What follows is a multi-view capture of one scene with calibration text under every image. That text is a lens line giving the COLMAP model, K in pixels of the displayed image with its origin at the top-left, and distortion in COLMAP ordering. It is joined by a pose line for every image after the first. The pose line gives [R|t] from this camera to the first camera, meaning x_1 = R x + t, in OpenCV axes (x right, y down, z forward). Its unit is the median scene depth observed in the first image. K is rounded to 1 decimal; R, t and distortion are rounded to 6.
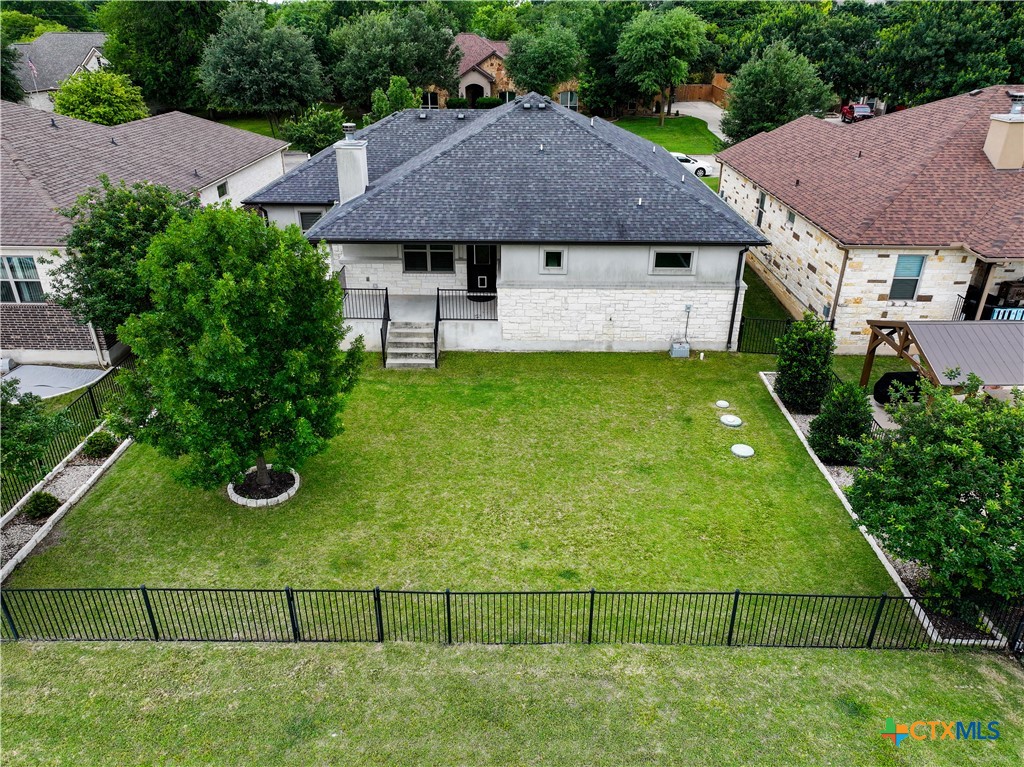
lens RADIAL K [[726.5, 0, 512.7], [0, 726.5, 389.5], [0, 0, 1]] dist [0.001295, 0.017281]
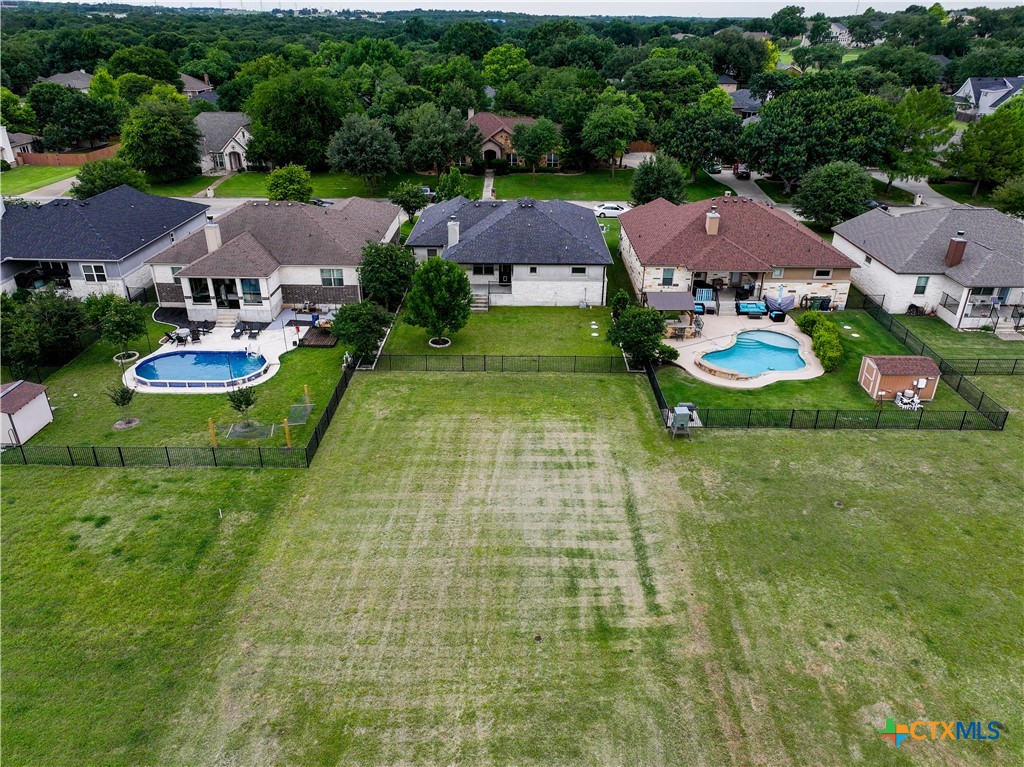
lens RADIAL K [[726.5, 0, 517.2], [0, 726.5, 383.8], [0, 0, 1]] dist [0.001295, 0.017281]
pose [[0.999978, 0.000196, 0.006610, -0.017993], [-0.000154, 0.999980, -0.006341, 0.232307], [-0.006611, 0.006339, 0.999958, -1.517670]]
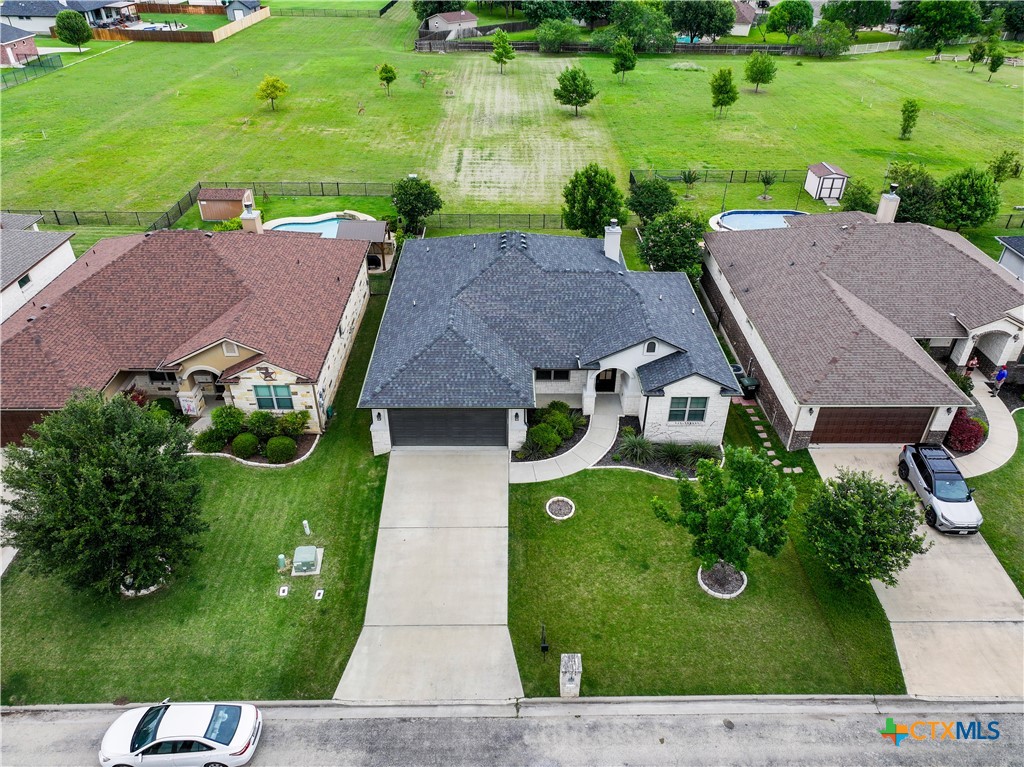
lens RADIAL K [[726.5, 0, 512.4], [0, 726.5, 383.1], [0, 0, 1]] dist [0.001295, 0.017281]
pose [[-0.999654, 0.002133, -0.026223, 0.079429], [-0.021824, 0.489459, 0.871753, -1.740804], [0.014694, 0.872023, -0.489243, 2.238211]]
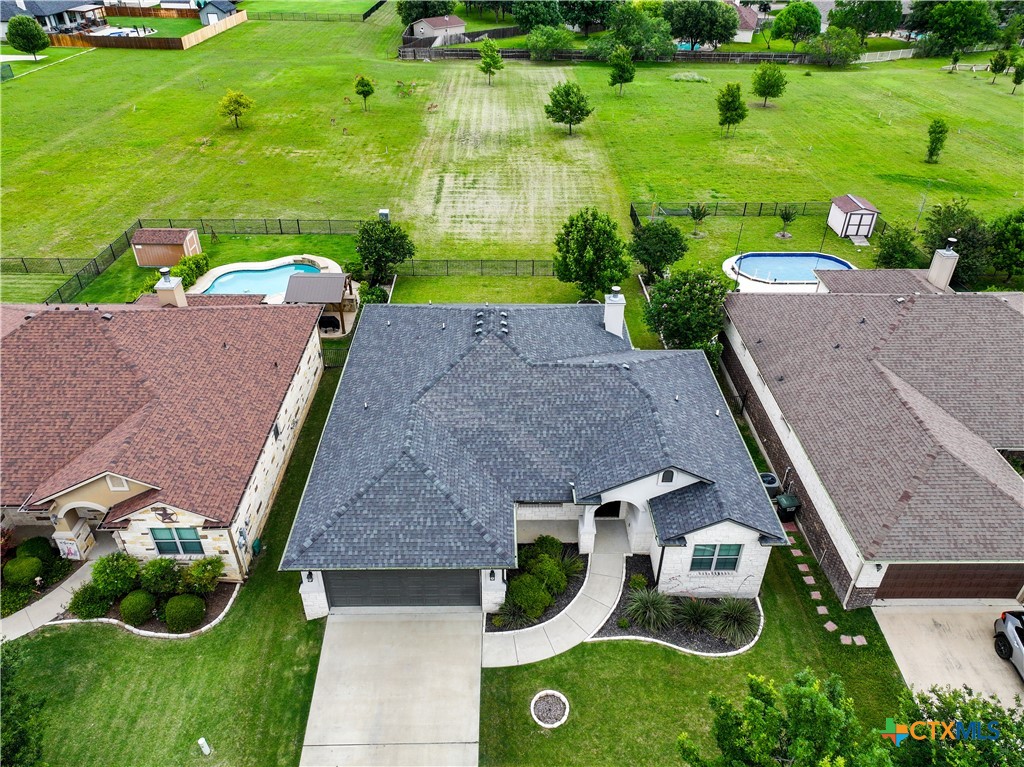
lens RADIAL K [[726.5, 0, 511.8], [0, 726.5, 382.5], [0, 0, 1]] dist [0.001295, 0.017281]
pose [[-0.999442, 0.004129, -0.033147, 0.040417], [-0.026893, 0.489136, 0.871793, -1.556422], [0.019813, 0.872198, -0.488752, 1.887655]]
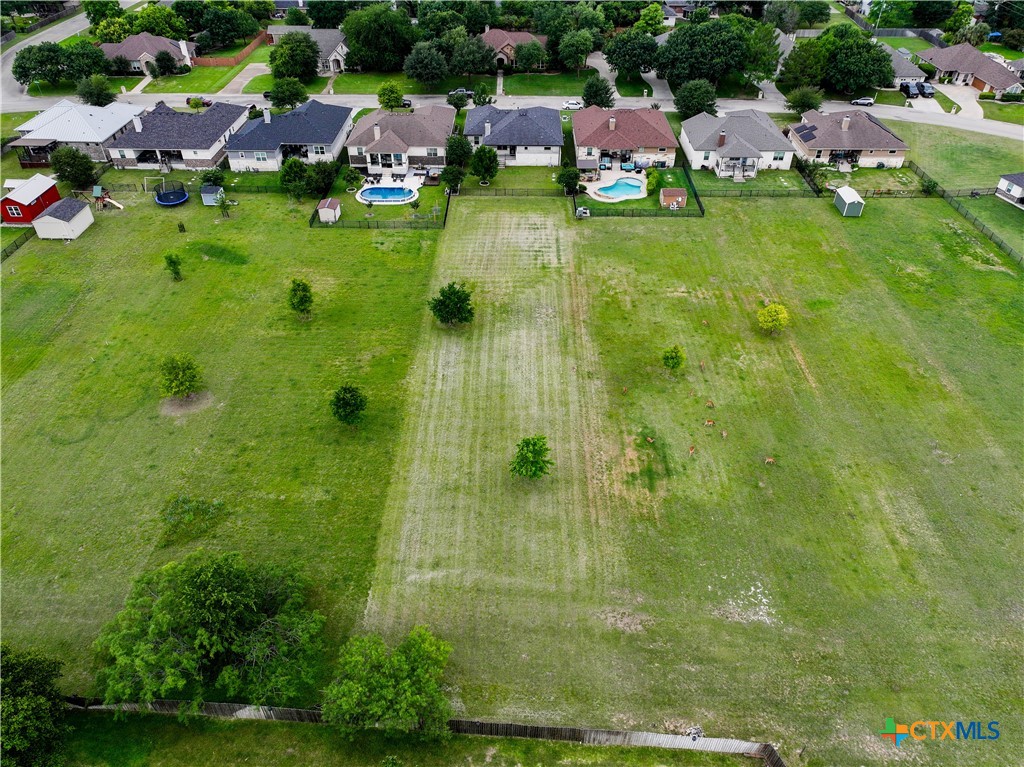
lens RADIAL K [[726.5, 0, 518.3], [0, 726.5, 383.7], [0, 0, 1]] dist [0.001295, 0.017281]
pose [[0.999959, -0.003668, 0.008254, -0.052089], [0.001983, 0.980698, 0.195520, 0.469689], [-0.008812, -0.195496, 0.980665, -4.515691]]
